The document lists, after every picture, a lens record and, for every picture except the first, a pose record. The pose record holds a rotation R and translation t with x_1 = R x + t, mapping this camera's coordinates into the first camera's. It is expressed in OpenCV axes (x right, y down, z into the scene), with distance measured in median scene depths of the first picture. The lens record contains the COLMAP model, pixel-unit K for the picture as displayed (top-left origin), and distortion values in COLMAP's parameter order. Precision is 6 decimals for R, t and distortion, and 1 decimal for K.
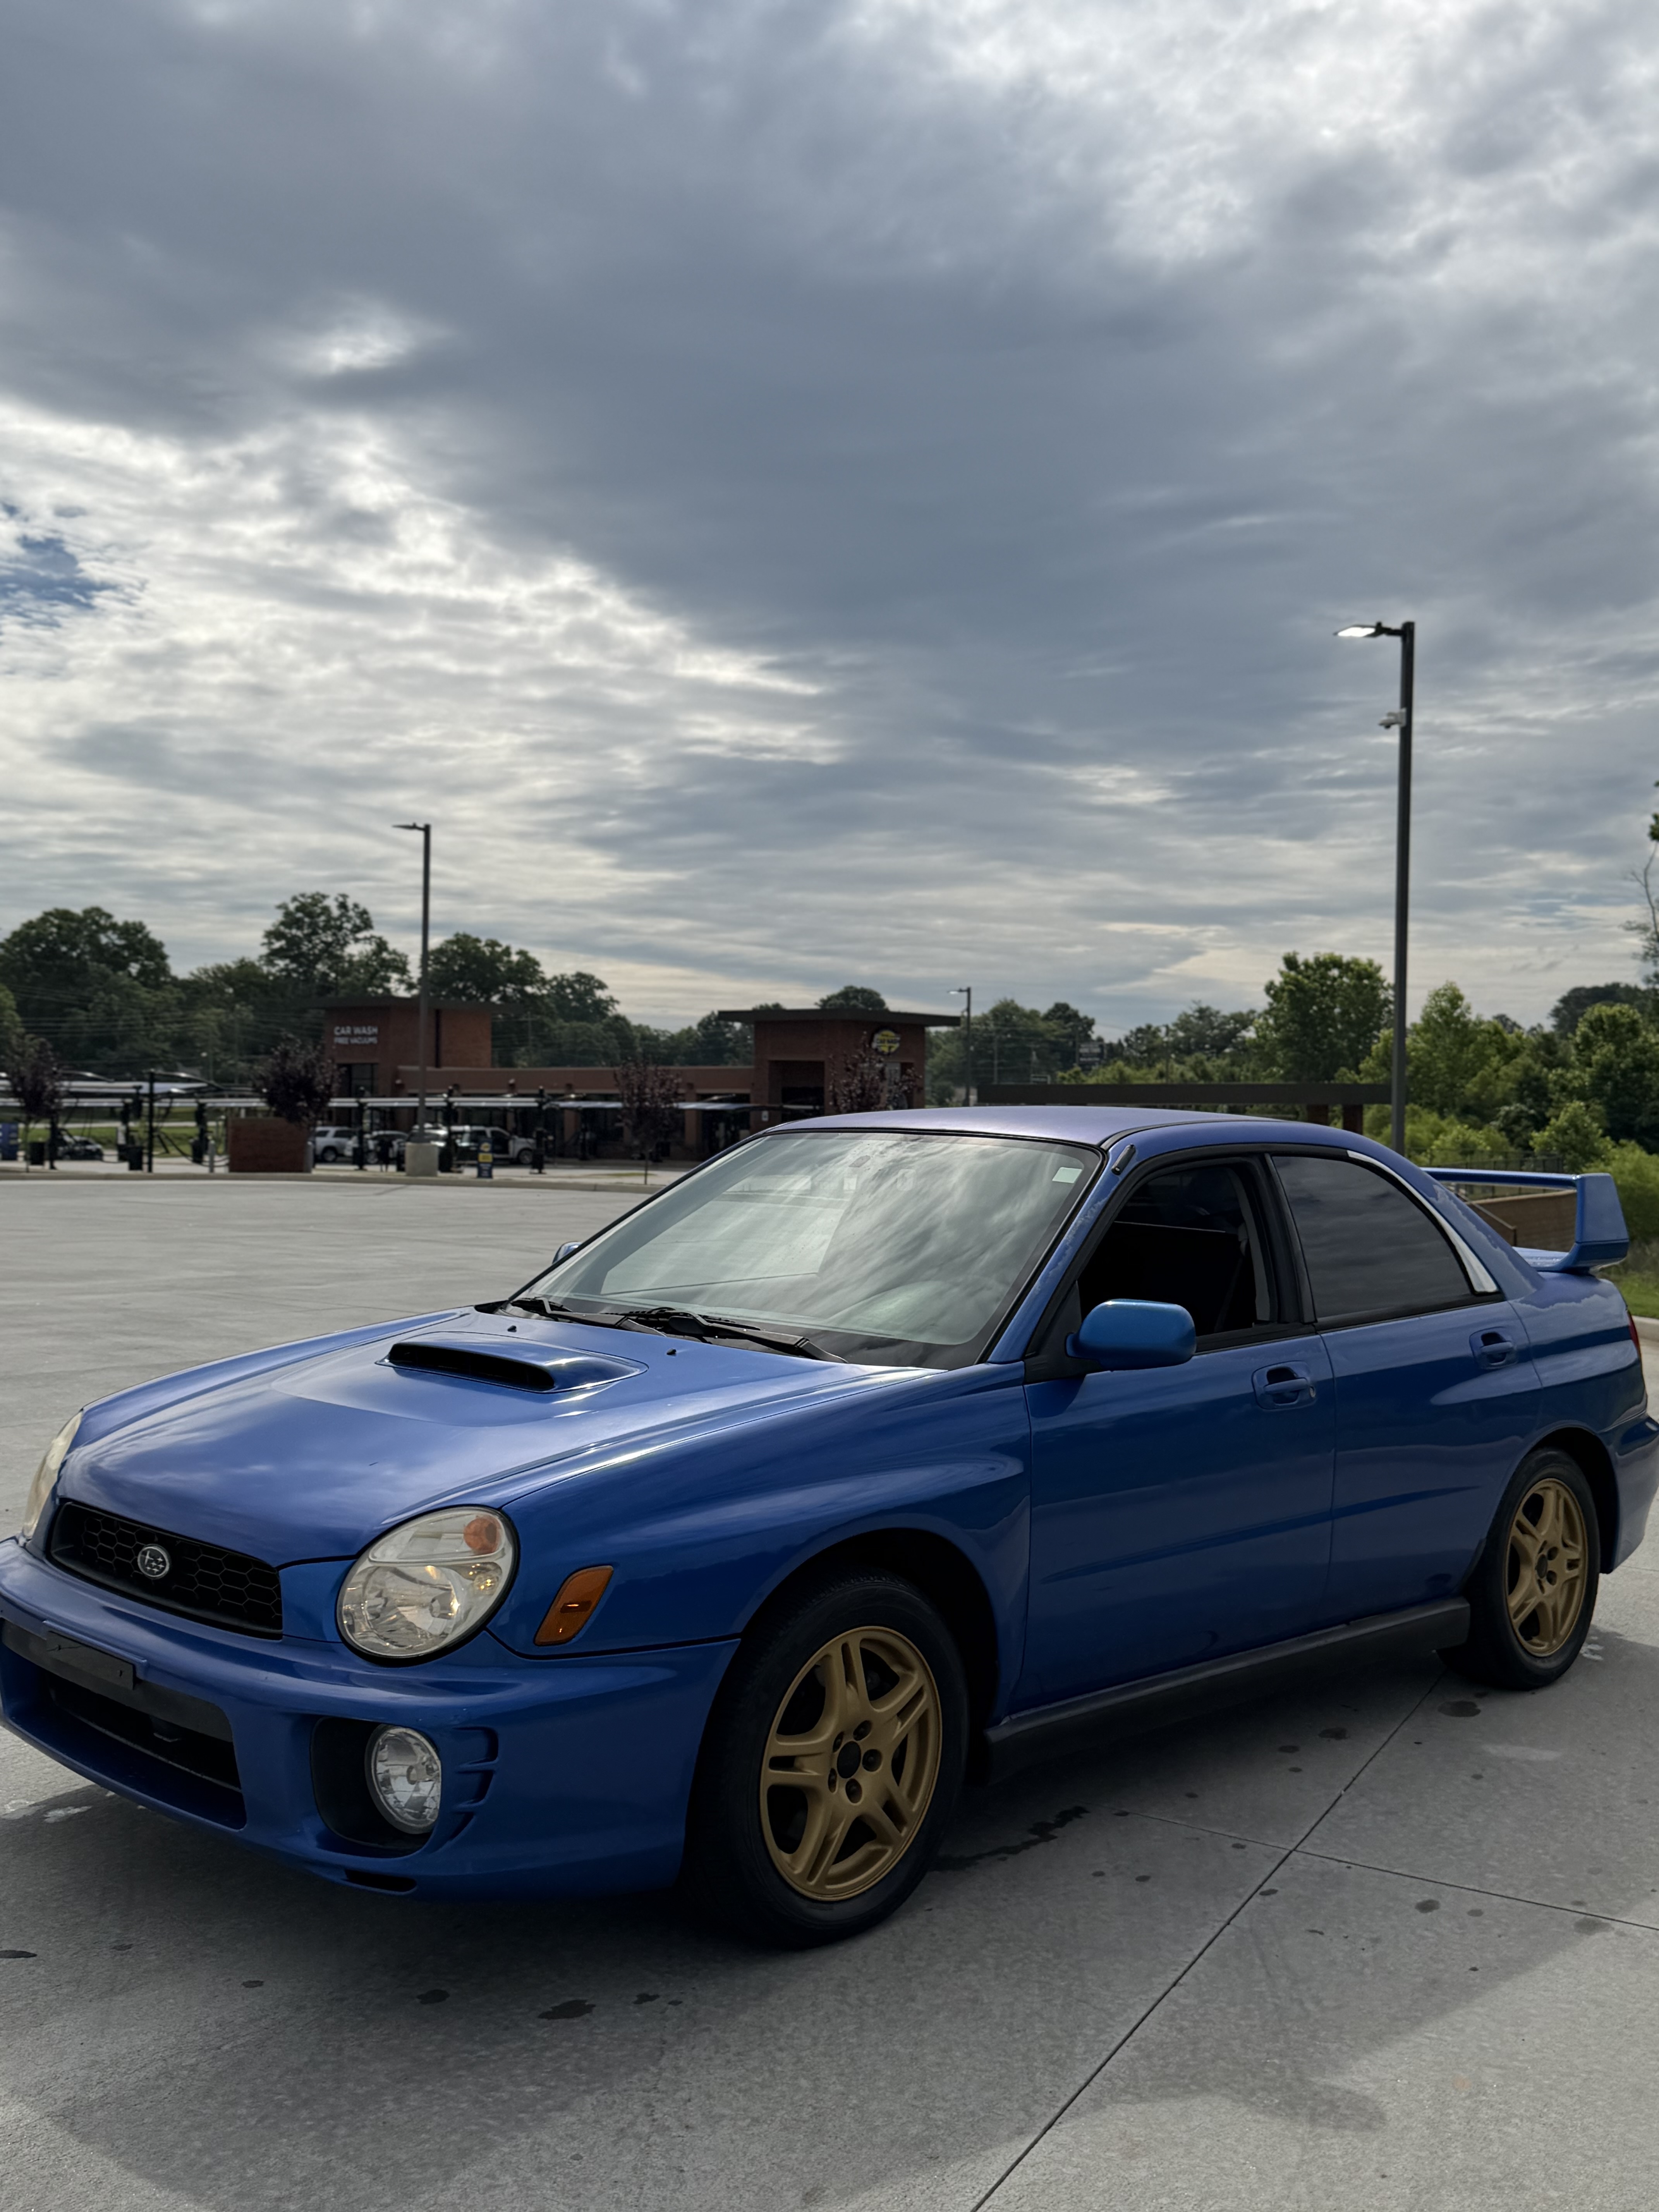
lens RADIAL K [[2091.3, 0, 829.5], [0, 2091.3, 1106.0], [0, 0, 1]] dist [0.178167, -0.370295]
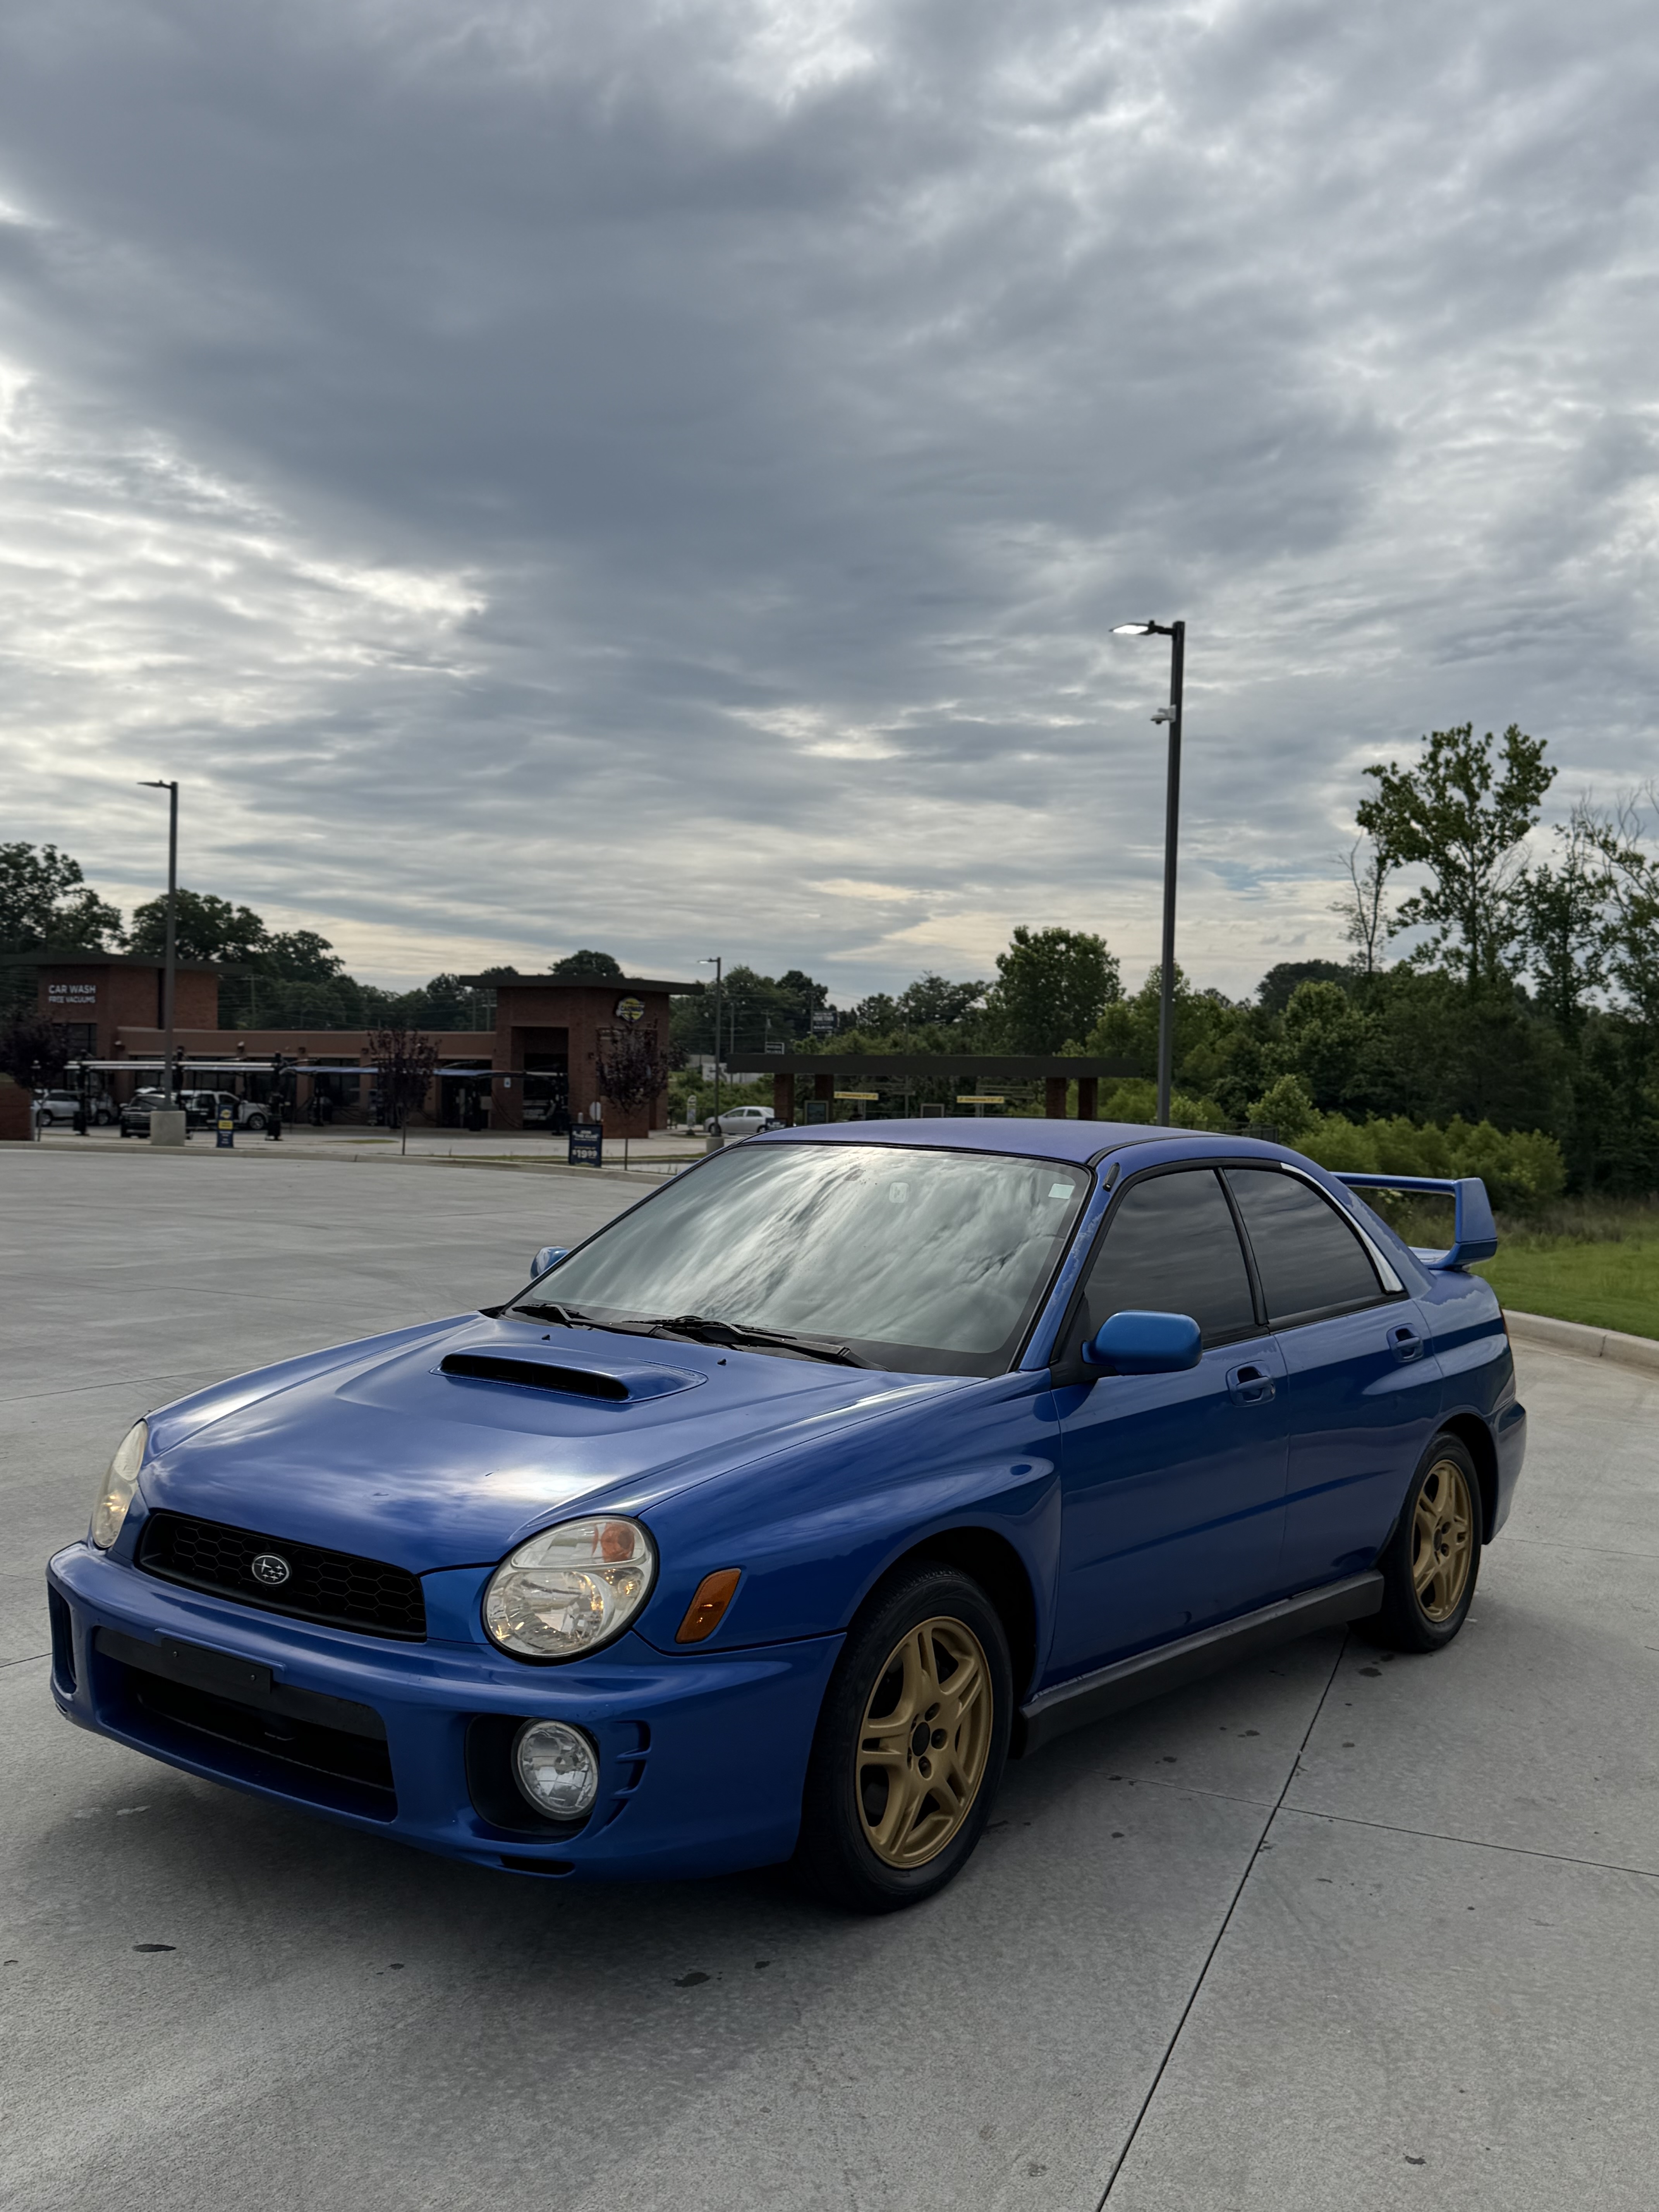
lens RADIAL K [[2087.1, 0, 814.3], [0, 2087.1, 1108.8], [0, 0, 1]] dist [0.187183, -0.405361]
pose [[0.992590, 0.006833, 0.121321, -0.142658], [-0.009000, 0.999809, 0.017322, -0.026585], [-0.121179, -0.018286, 0.992462, -0.051993]]
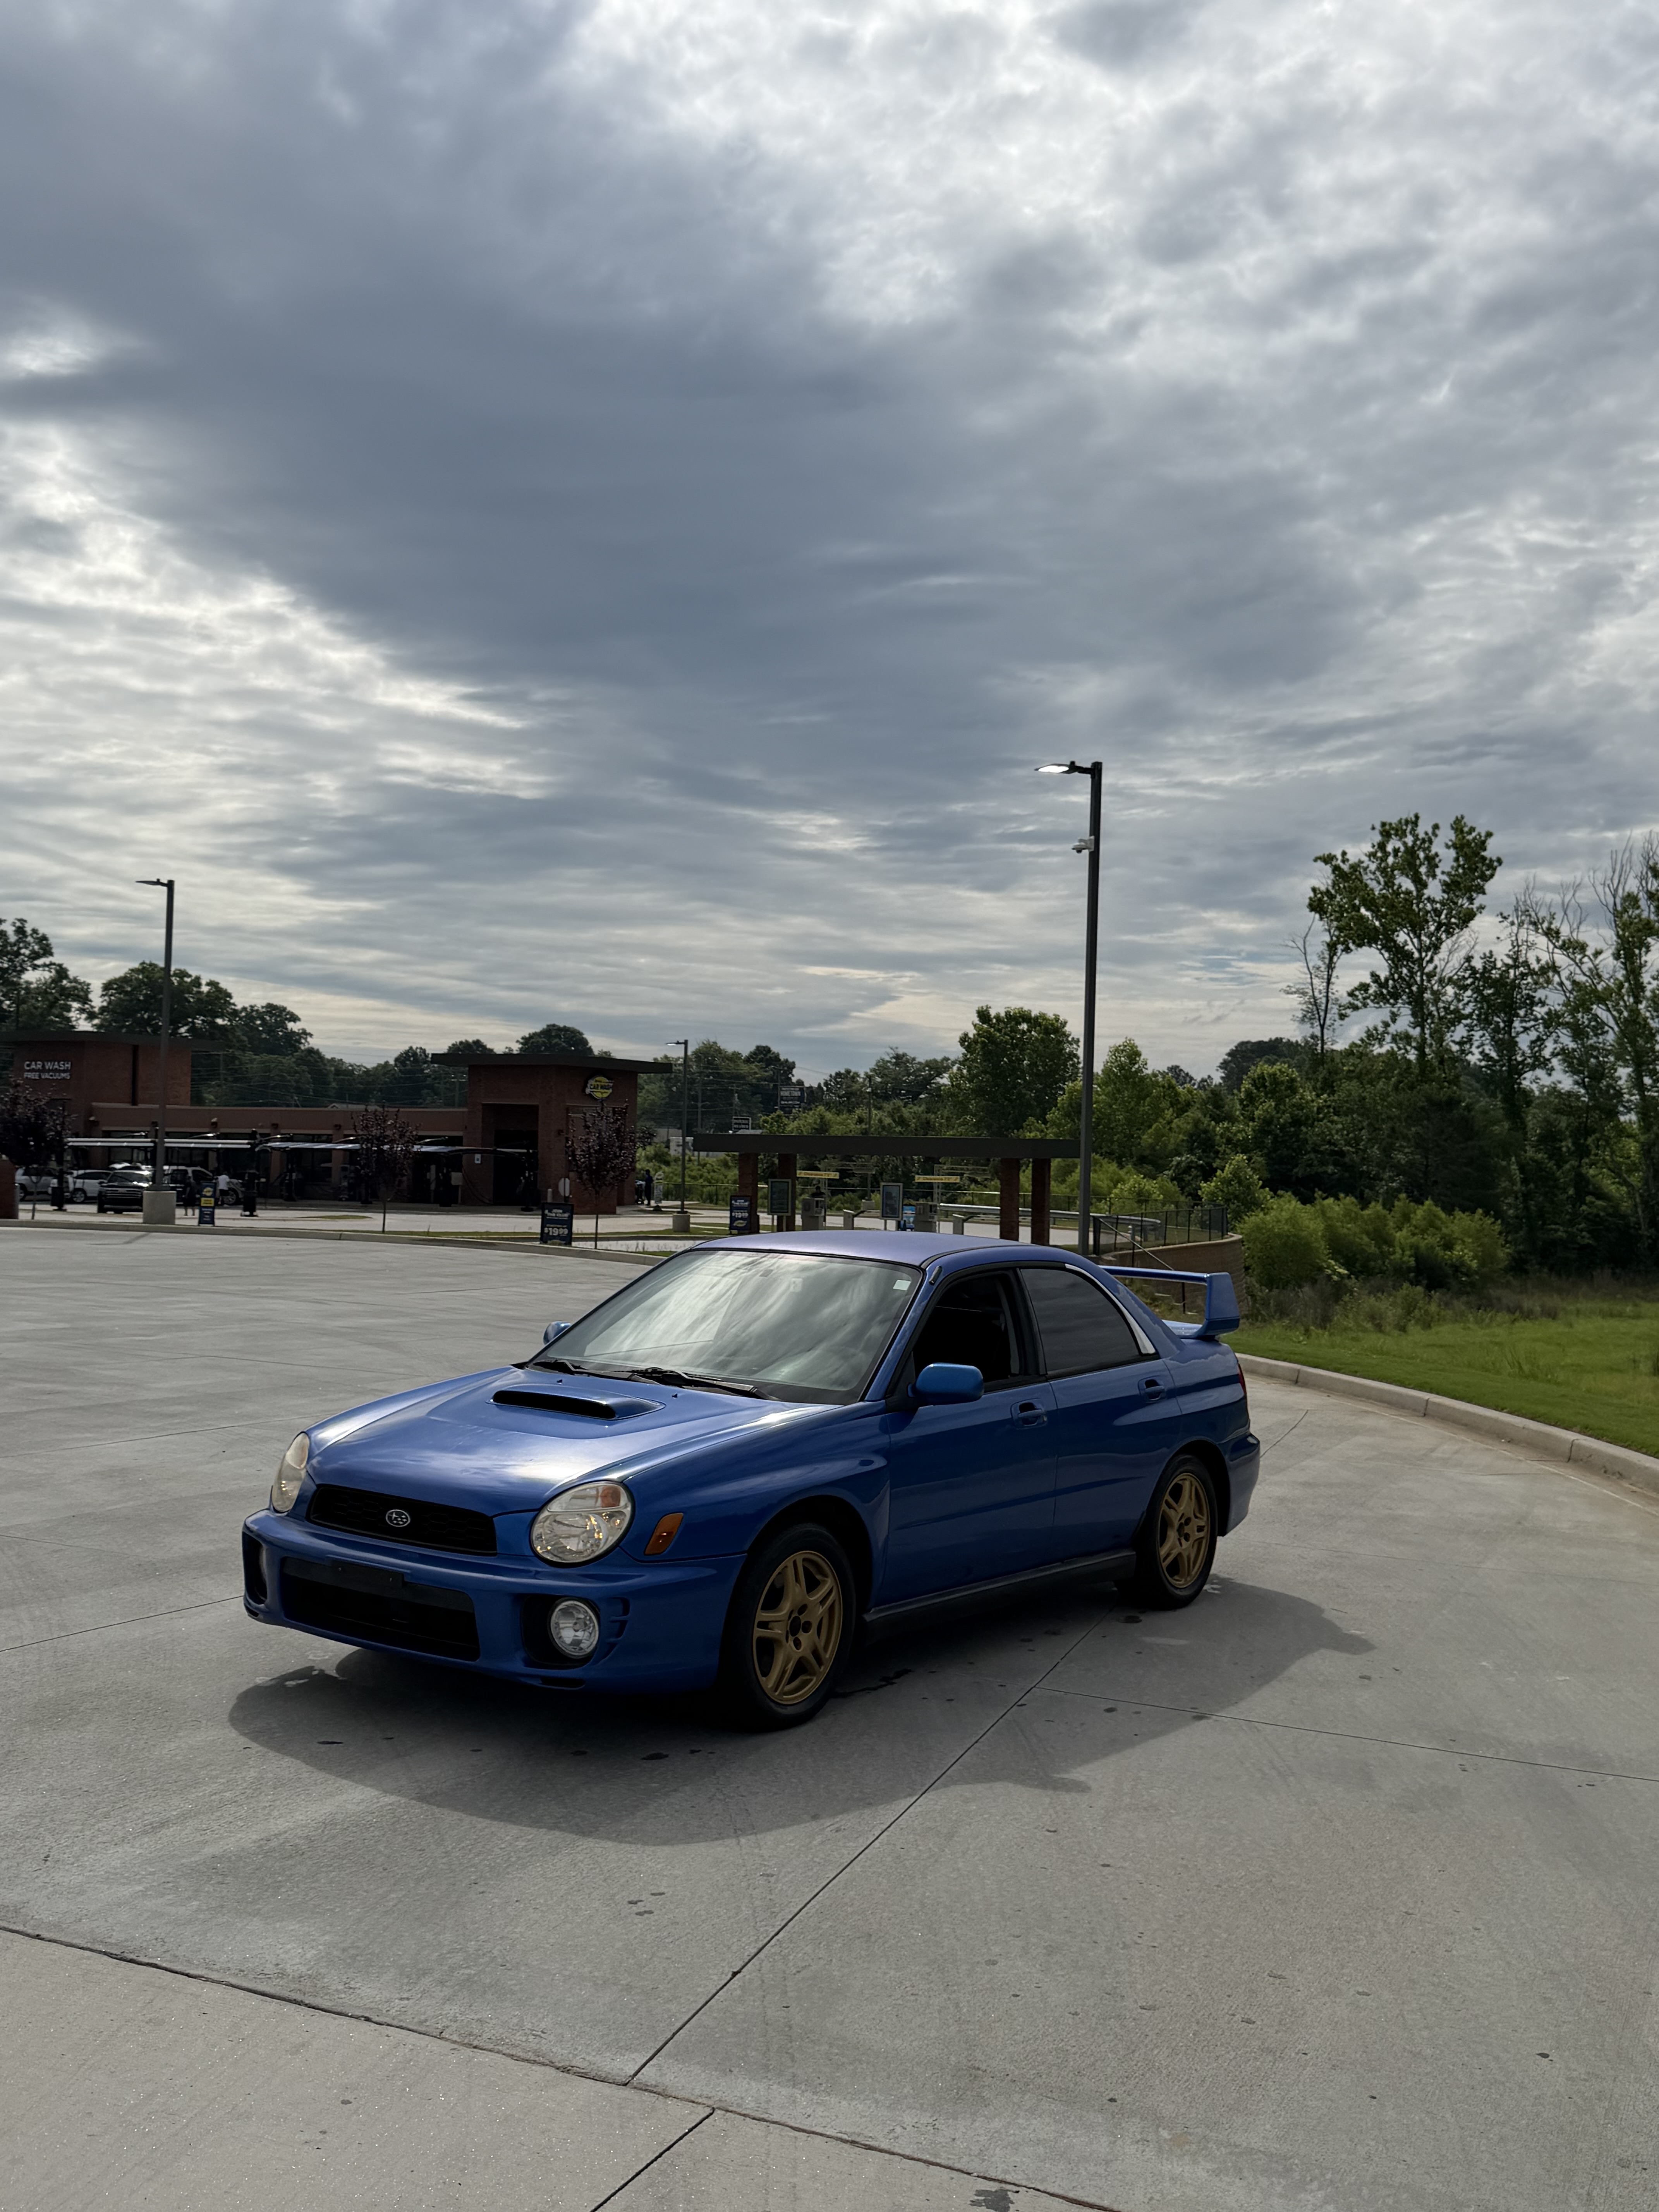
lens RADIAL K [[2091.3, 0, 829.5], [0, 2091.3, 1106.0], [0, 0, 1]] dist [0.178167, -0.370295]
pose [[0.989561, 0.016272, 0.143192, -0.176371], [-0.013657, 0.999722, -0.019224, -0.073128], [-0.143465, 0.017067, 0.989508, -0.599587]]
